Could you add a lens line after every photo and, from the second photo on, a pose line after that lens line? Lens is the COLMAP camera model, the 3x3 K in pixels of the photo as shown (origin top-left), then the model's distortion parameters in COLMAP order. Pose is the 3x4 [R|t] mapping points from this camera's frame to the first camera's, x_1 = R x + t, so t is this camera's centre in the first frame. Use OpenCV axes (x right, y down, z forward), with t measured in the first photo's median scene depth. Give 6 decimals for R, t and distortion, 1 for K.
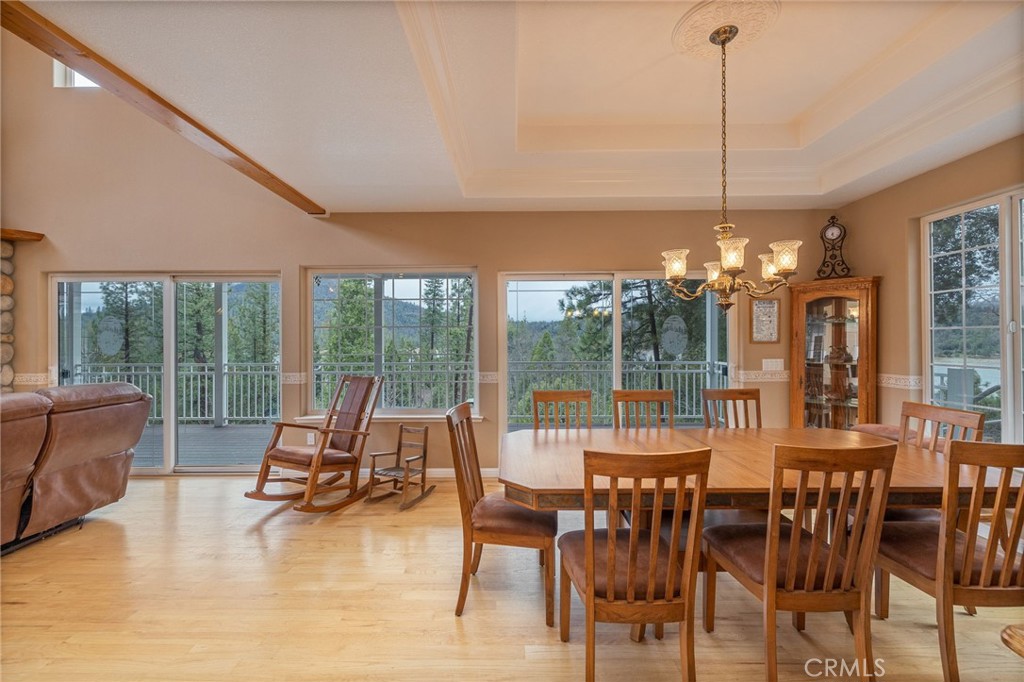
lens RADIAL K [[430.9, 0, 514.6], [0, 430.9, 337.1], [0, 0, 1]] dist [-0.000825, -0.000425]
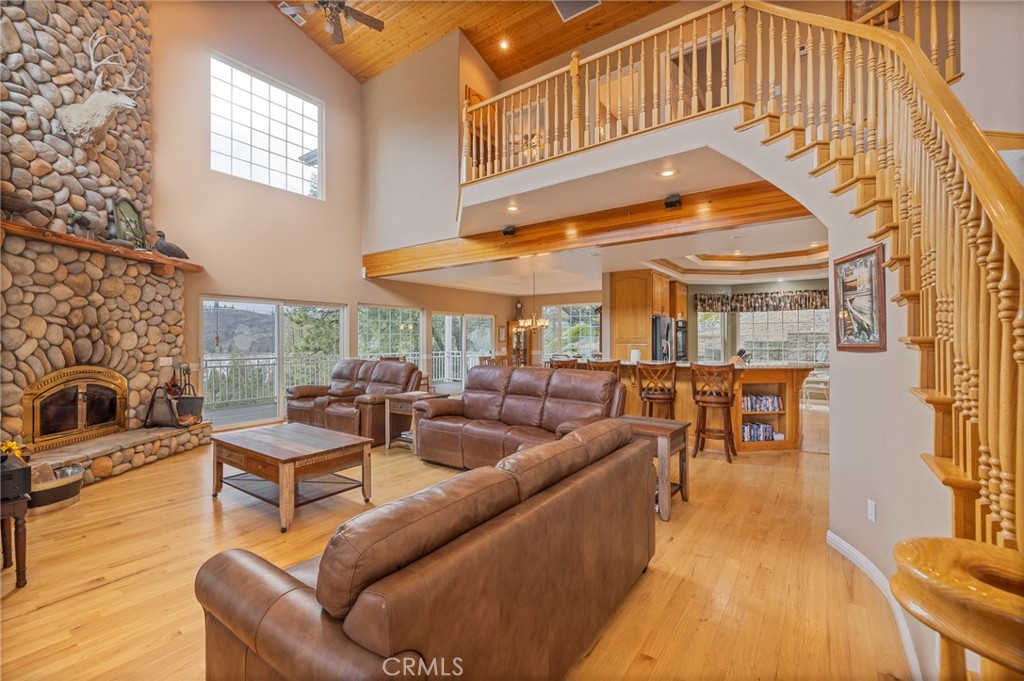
lens RADIAL K [[430.9, 0, 514.6], [0, 430.9, 336.6], [0, 0, 1]] dist [-0.000825, -0.000425]
pose [[0.580331, 0.007222, 0.814349, -1.818354], [-0.005031, 0.999973, -0.005283, -0.004410], [-0.814365, -0.001031, 0.580351, -0.773423]]
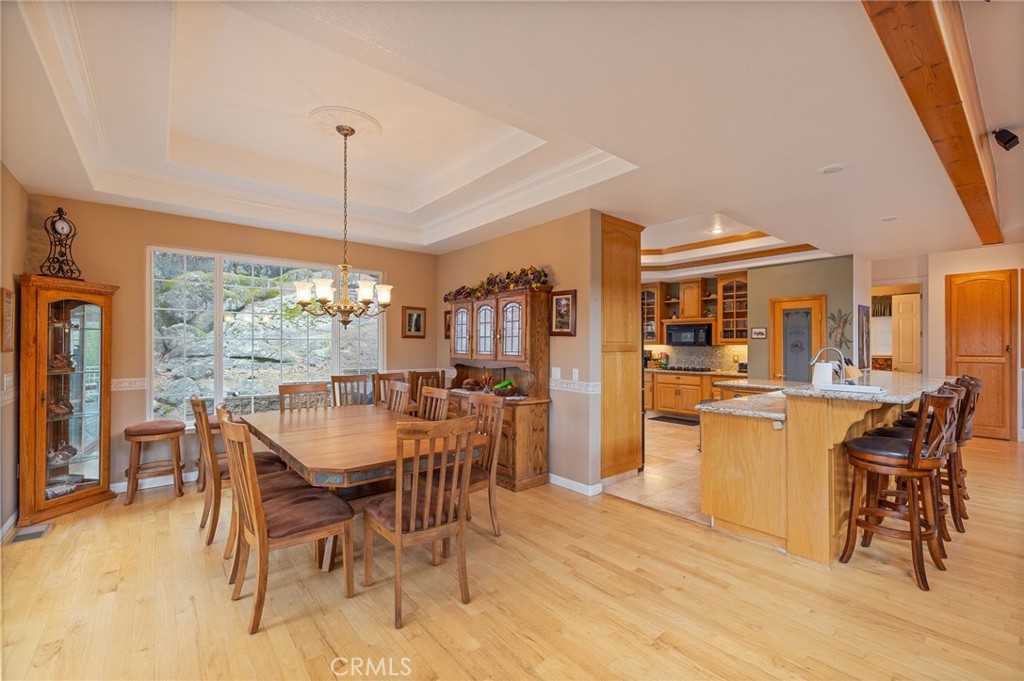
lens RADIAL K [[430.9, 0, 514.6], [0, 430.9, 336.6], [0, 0, 1]] dist [-0.000825, -0.000425]
pose [[-0.639678, 0.018246, 0.768426, -0.554607], [-0.003550, 0.999637, -0.026692, 0.005195], [-0.768634, -0.019802, -0.639382, 0.864091]]
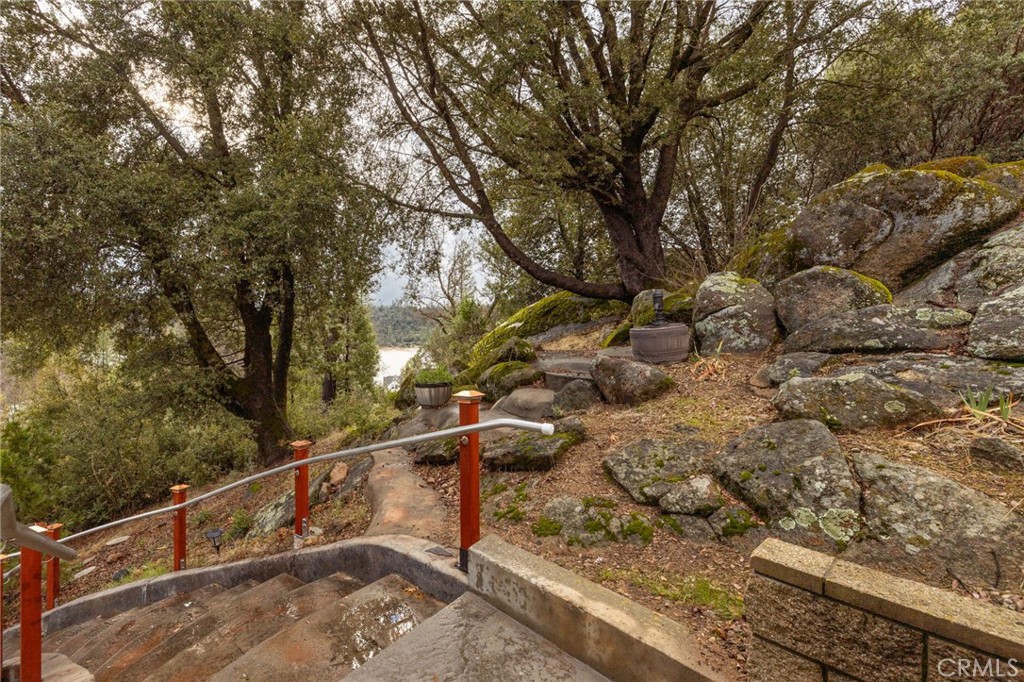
lens RADIAL K [[459.3, 0, 442.4], [0, 459.3, 338.4], [0, 0, 1]] dist [0.000322, 0.000221]
pose [[0.649337, 0.005510, 0.760481, 1.185940], [-0.018541, 0.999791, 0.008587, 0.040368], [-0.760275, -0.019676, 0.649304, 0.726692]]
